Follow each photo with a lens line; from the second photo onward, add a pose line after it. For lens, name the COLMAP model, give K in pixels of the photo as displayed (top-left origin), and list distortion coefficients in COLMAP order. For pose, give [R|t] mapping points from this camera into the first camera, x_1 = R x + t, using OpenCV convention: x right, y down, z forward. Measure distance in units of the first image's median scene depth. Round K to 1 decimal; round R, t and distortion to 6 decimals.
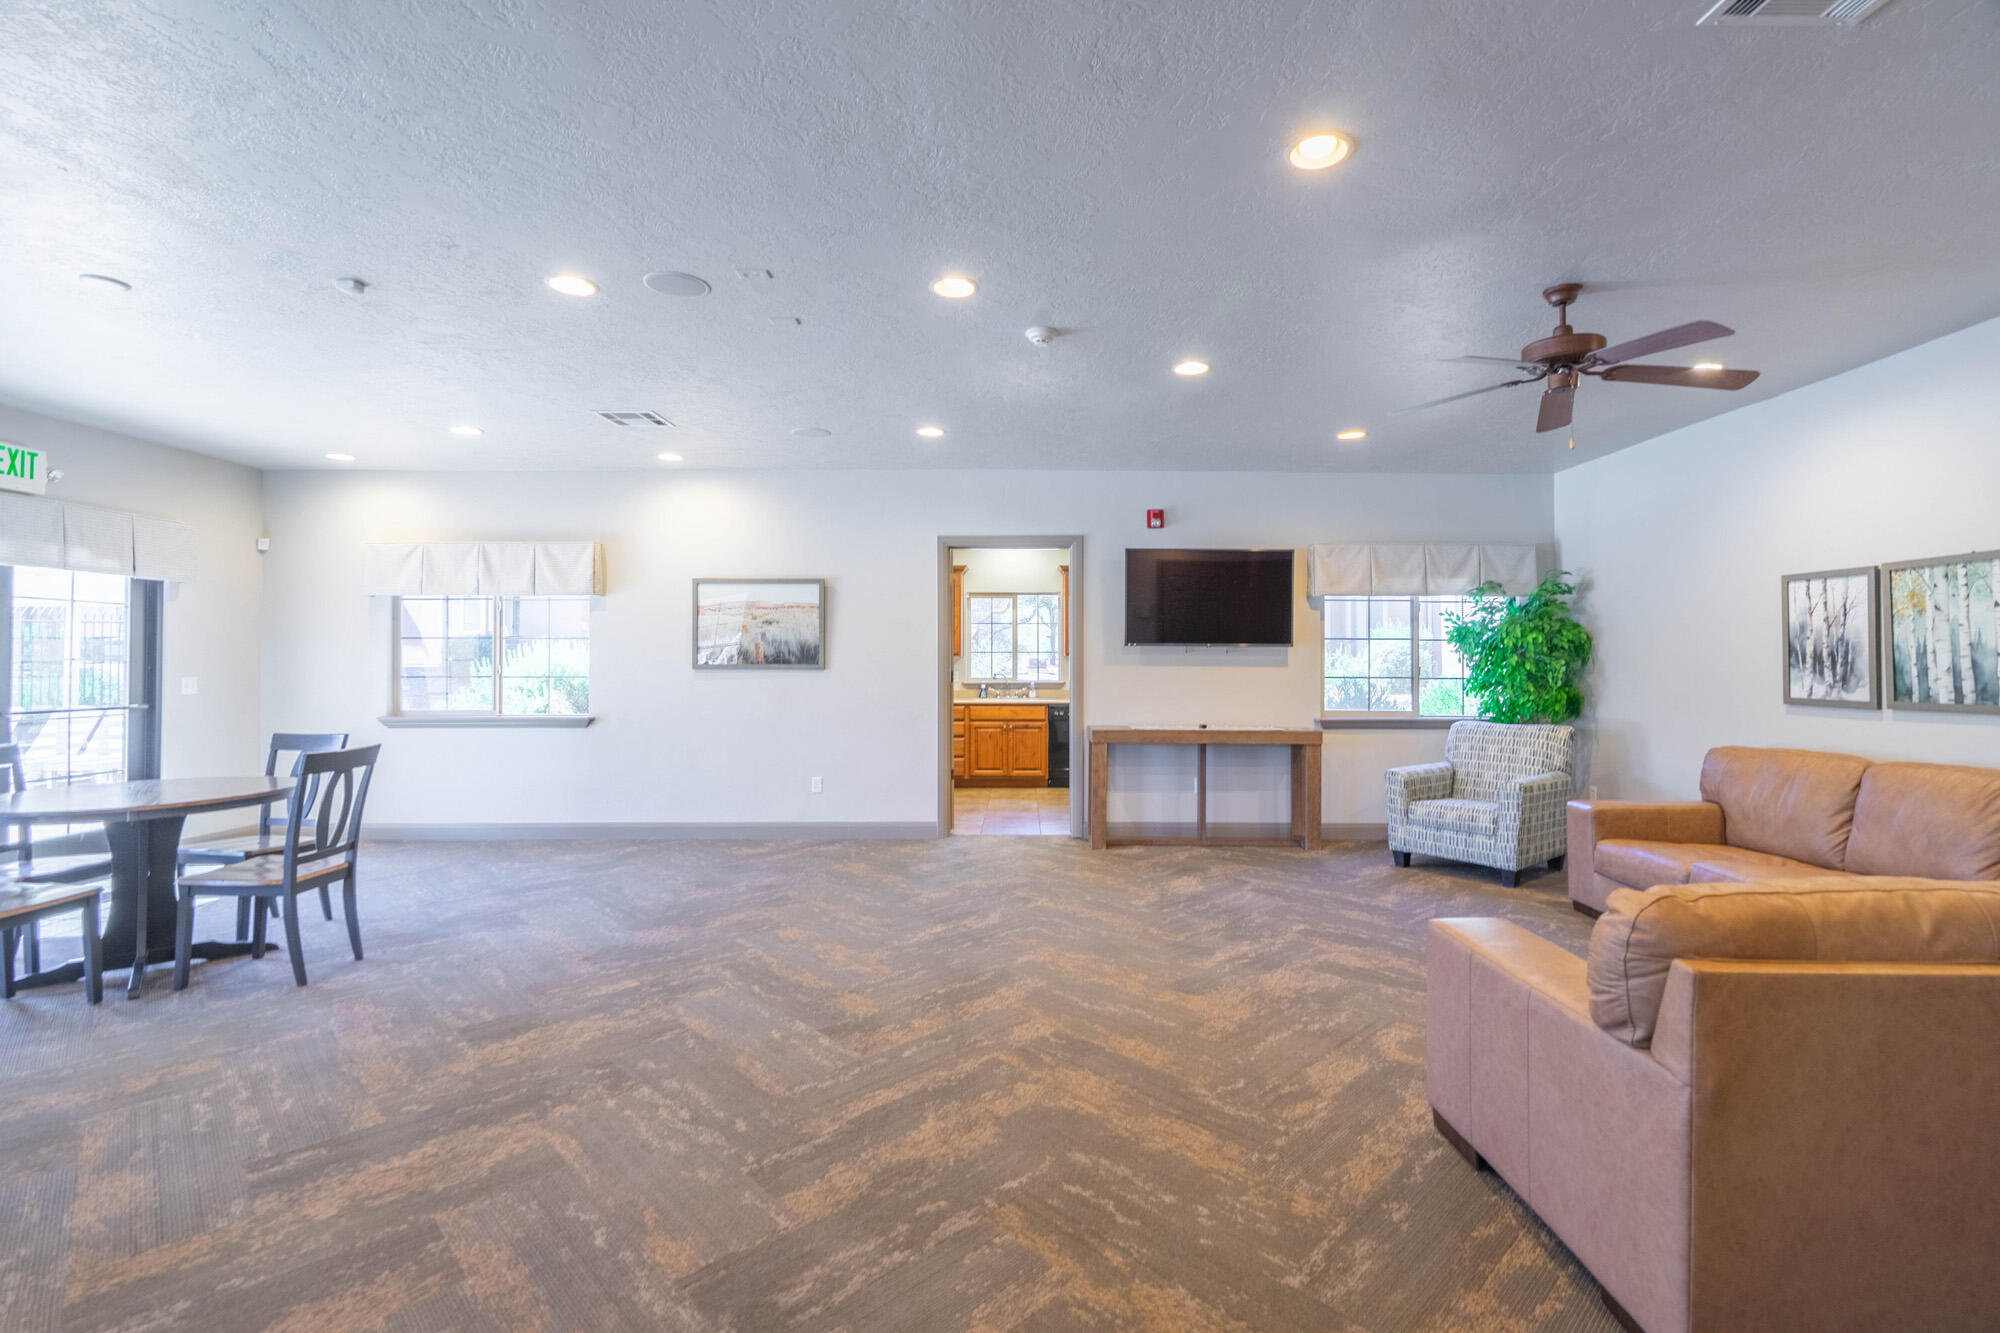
lens RADIAL K [[911.6, 0, 1002.9], [0, 911.6, 659.5], [0, 0, 1]] dist [-0.002616, 0.000044]
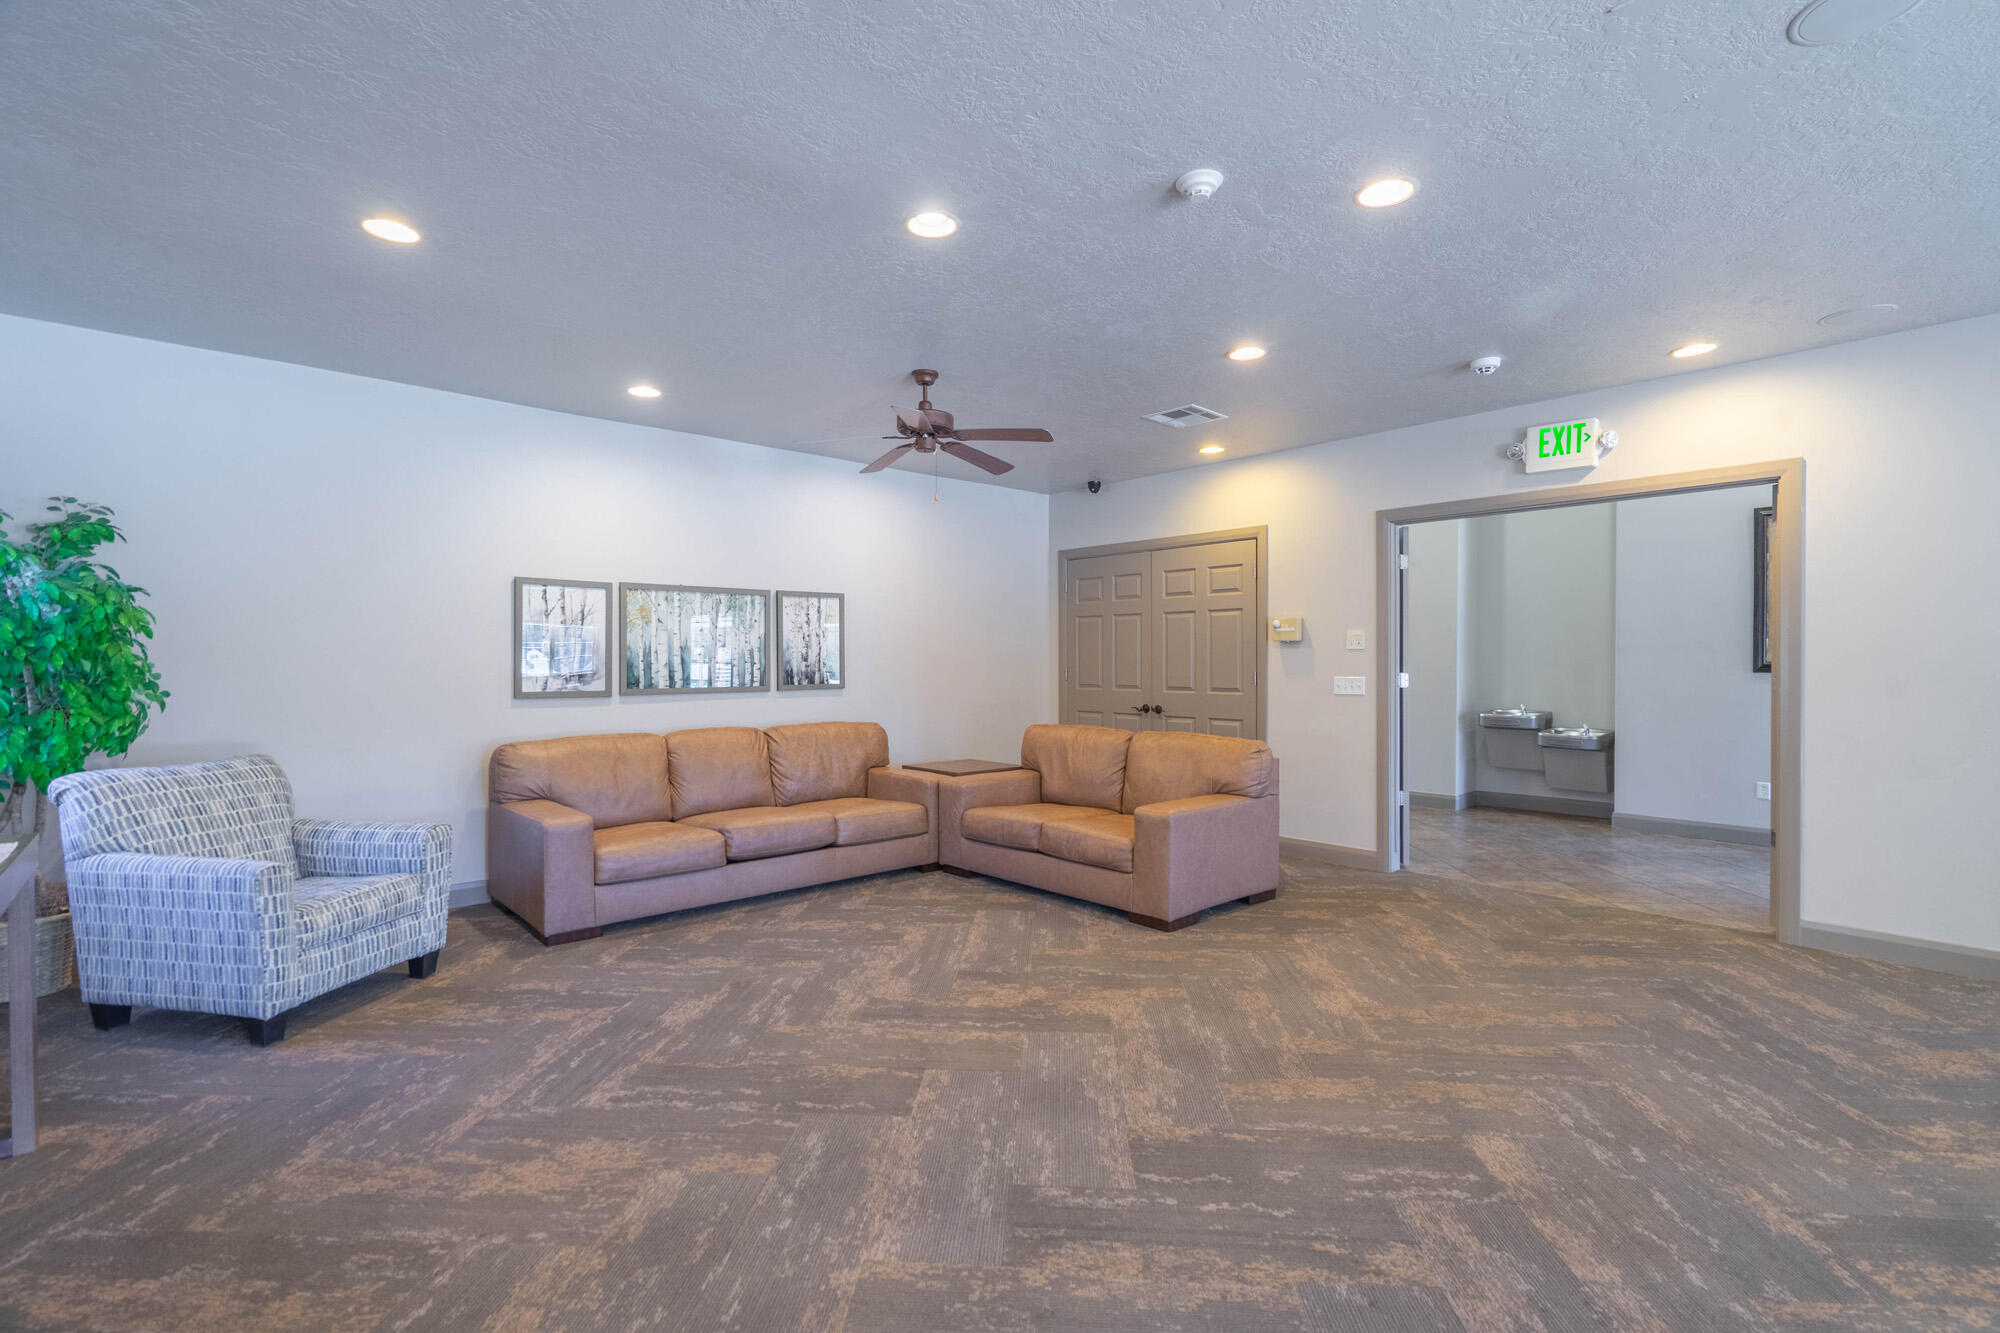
lens RADIAL K [[911.6, 0, 1004.6], [0, 911.6, 667.3], [0, 0, 1]] dist [-0.002616, 0.000044]
pose [[-0.688774, -0.005565, 0.724955, -0.354315], [-0.004068, 0.999984, 0.003811, 0.007457], [-0.724965, -0.000324, -0.688786, 1.557551]]
